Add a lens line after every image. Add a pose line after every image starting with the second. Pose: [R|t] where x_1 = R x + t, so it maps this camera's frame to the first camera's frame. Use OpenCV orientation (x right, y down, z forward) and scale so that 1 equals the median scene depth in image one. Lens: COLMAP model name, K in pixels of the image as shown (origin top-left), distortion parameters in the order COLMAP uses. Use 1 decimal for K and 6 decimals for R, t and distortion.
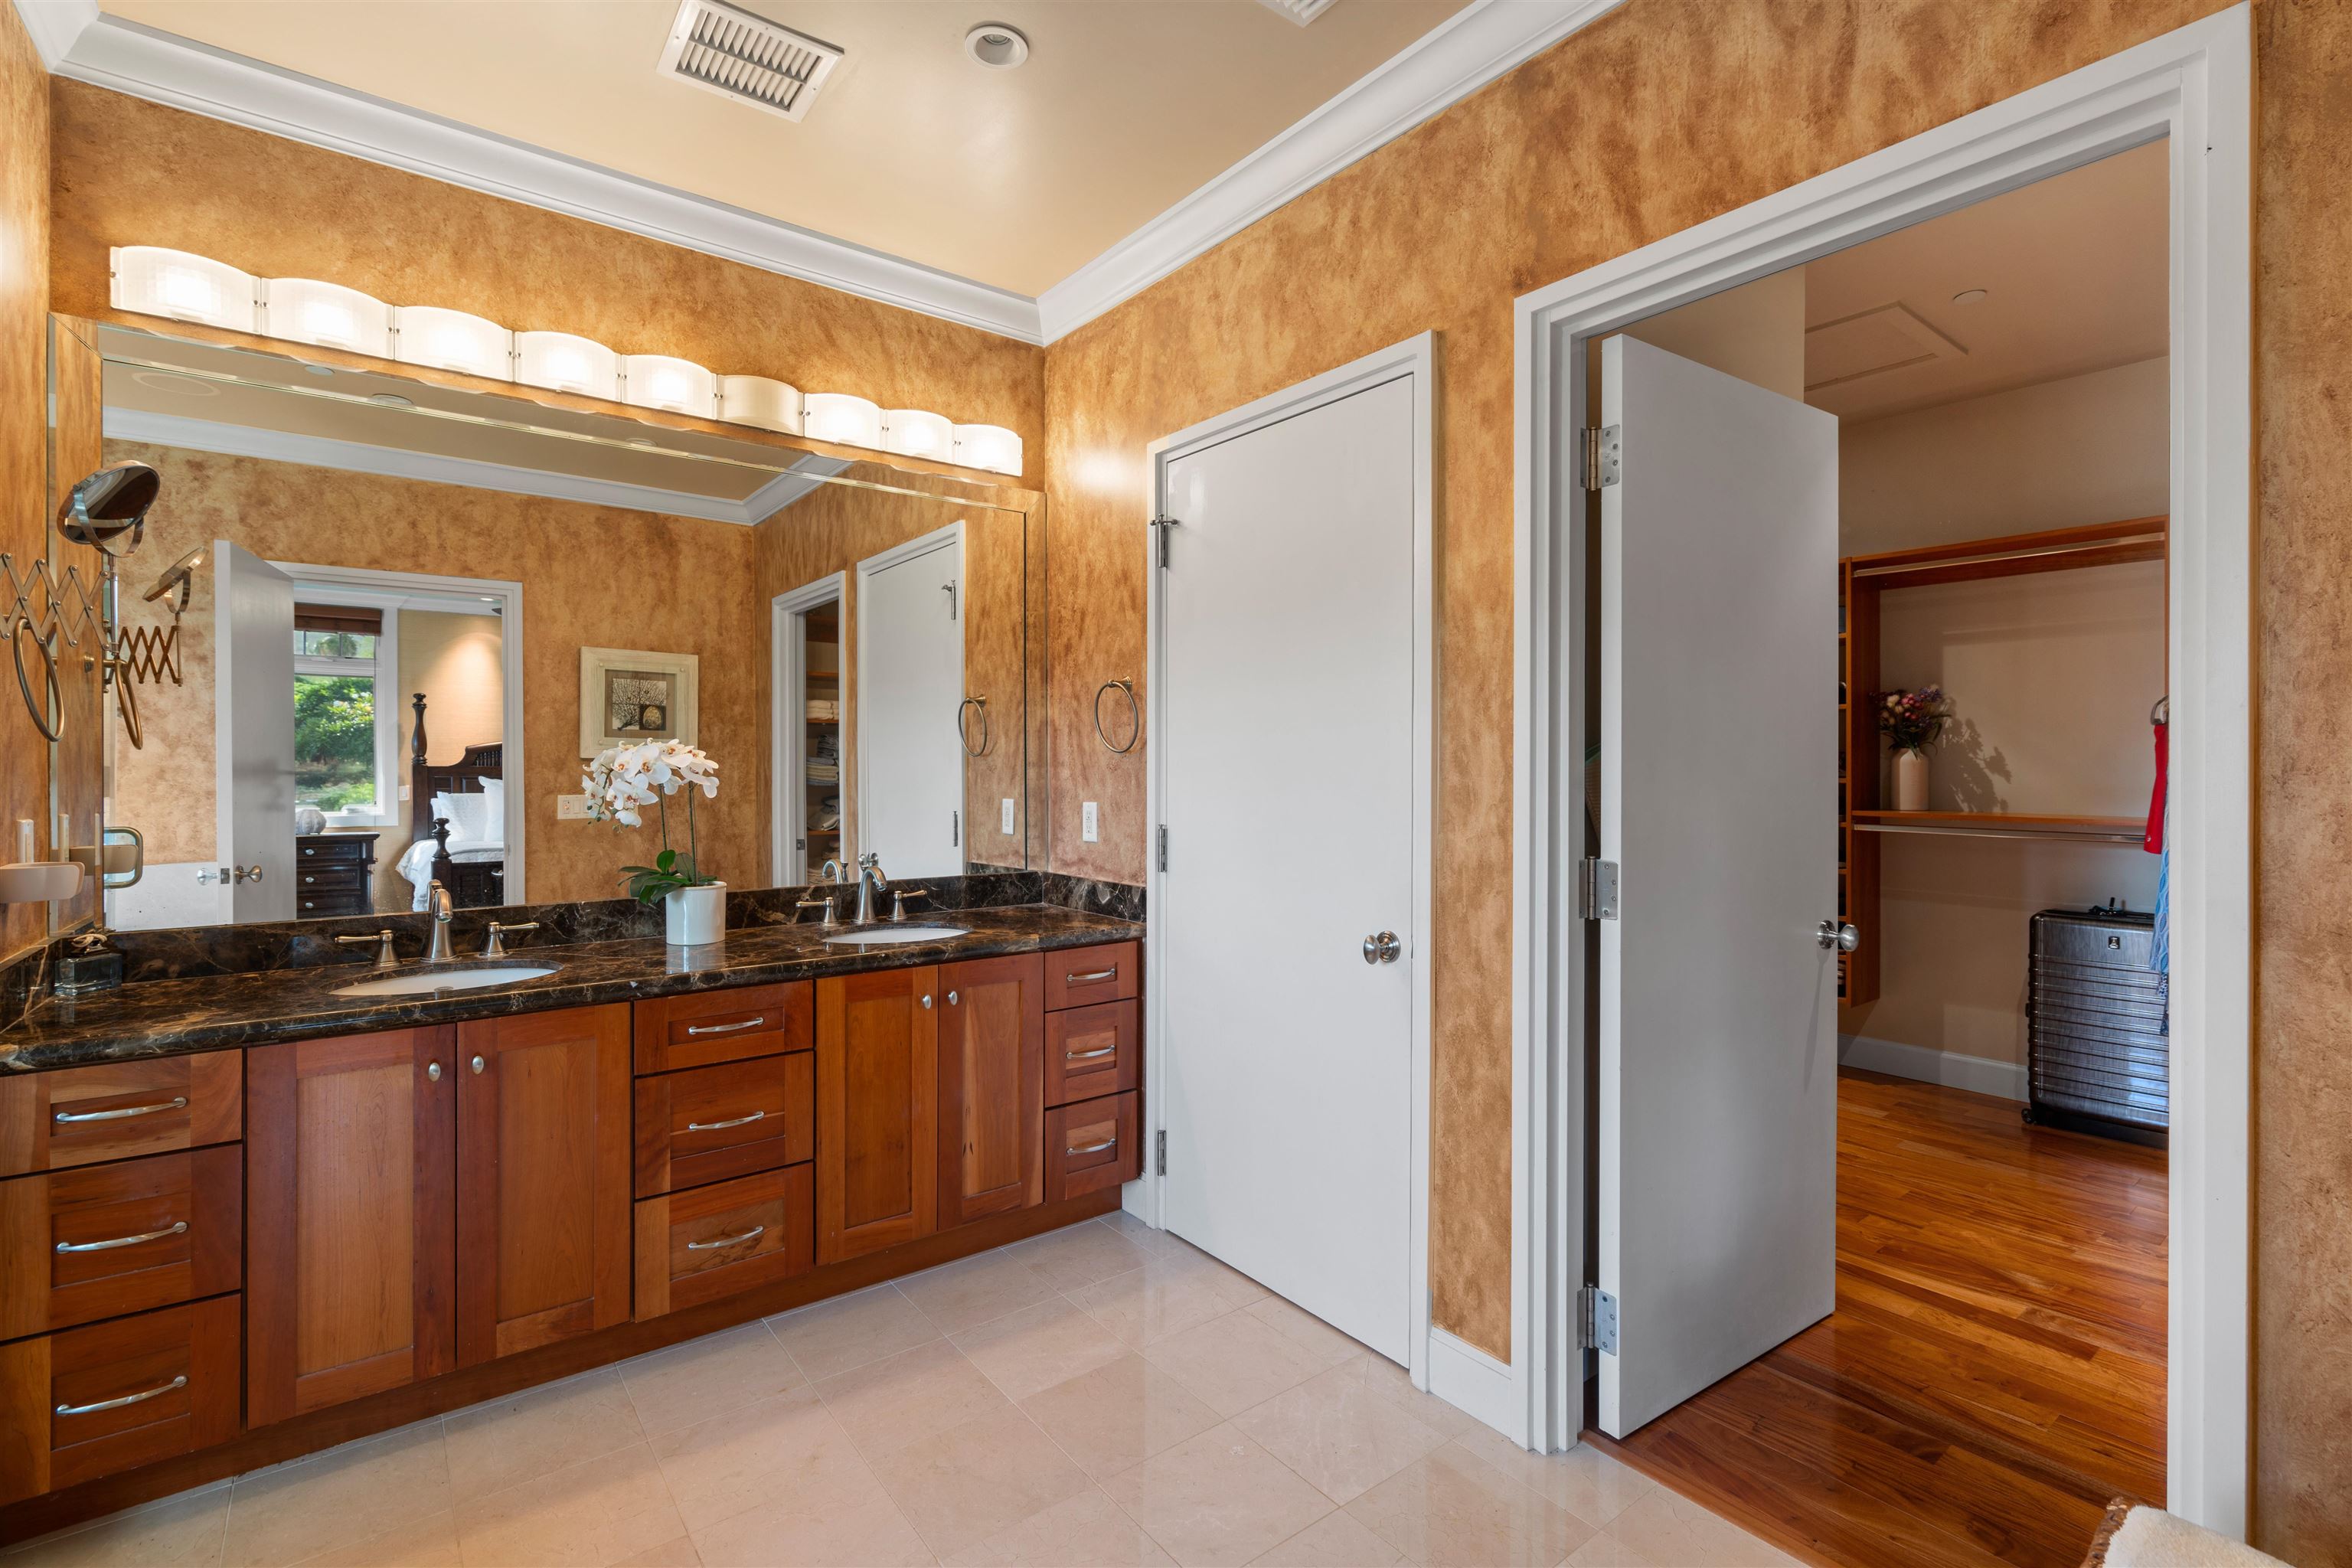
lens RADIAL K [[1066.9, 0, 1179.1], [0, 1066.9, 766.2], [0, 0, 1]] dist [-0.001119, 0.000127]
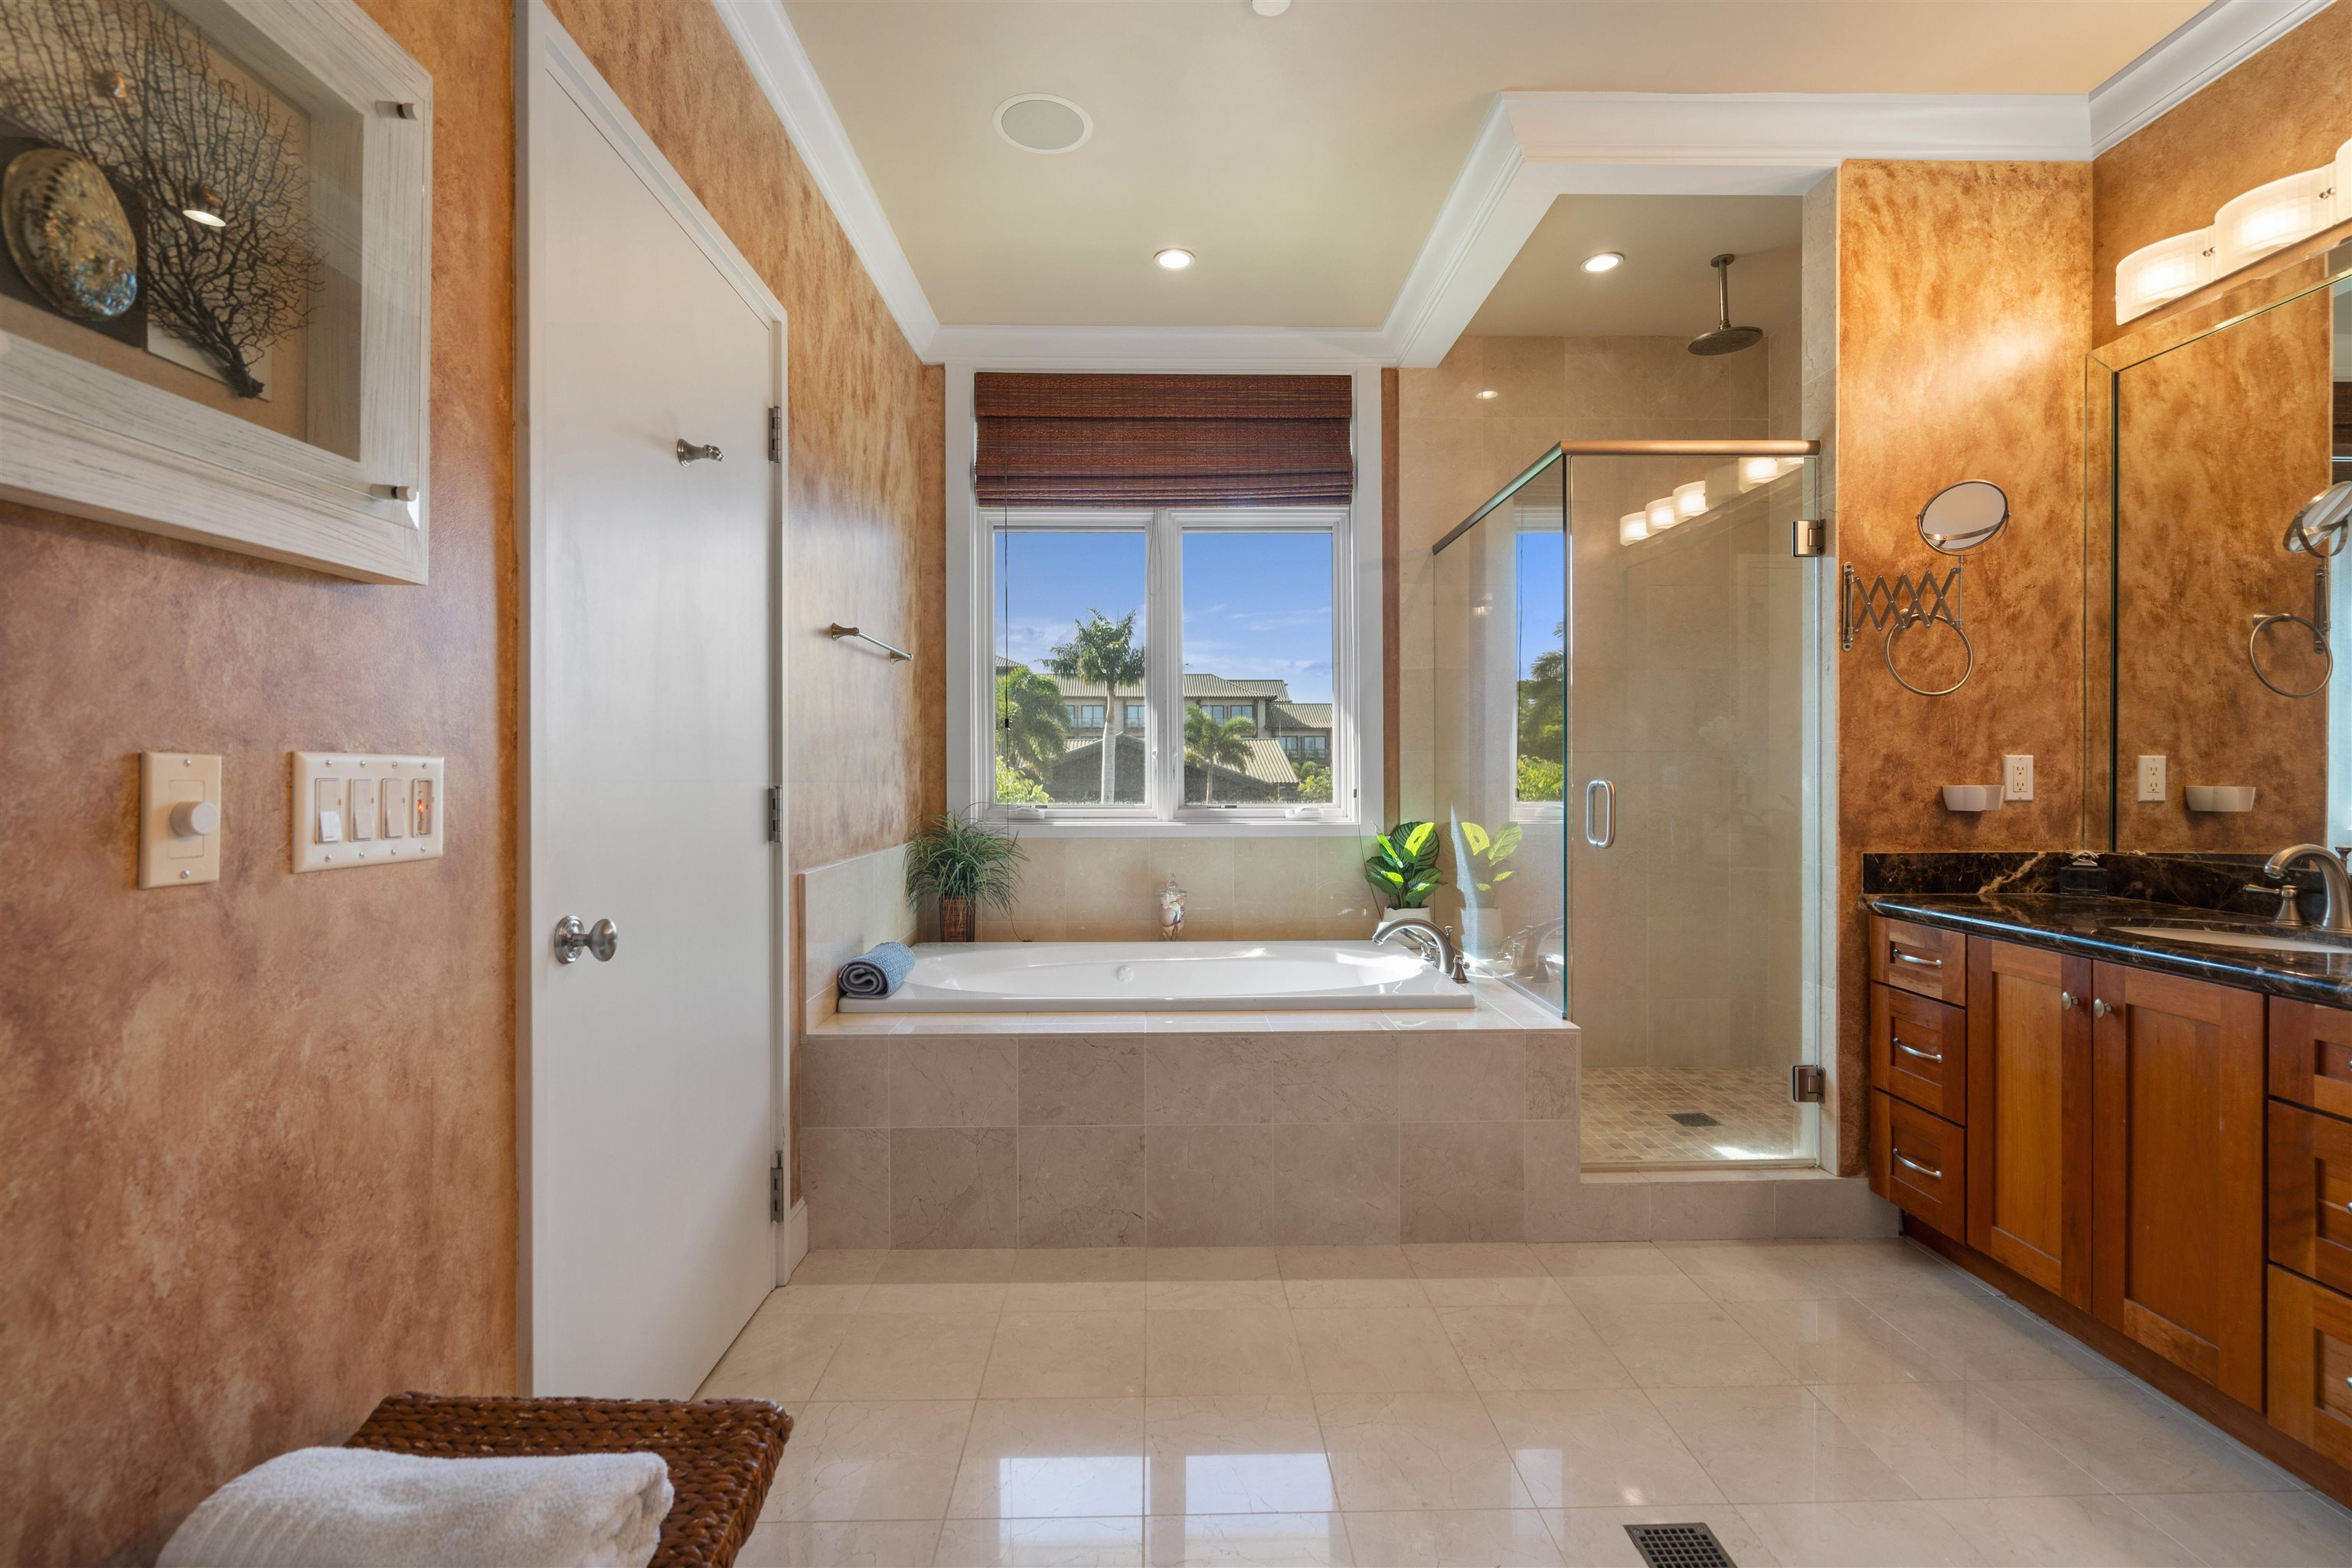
lens RADIAL K [[1056.0, 0, 1176.0], [0, 1056.0, 784.0], [0, 0, 1]] dist [-0.005452, 0.002165]
pose [[-0.597054, 0.008192, -0.802160, 0.422753], [-0.000991, 0.999940, 0.010949, 0.050105], [0.802201, 0.007332, -0.597009, 0.642172]]
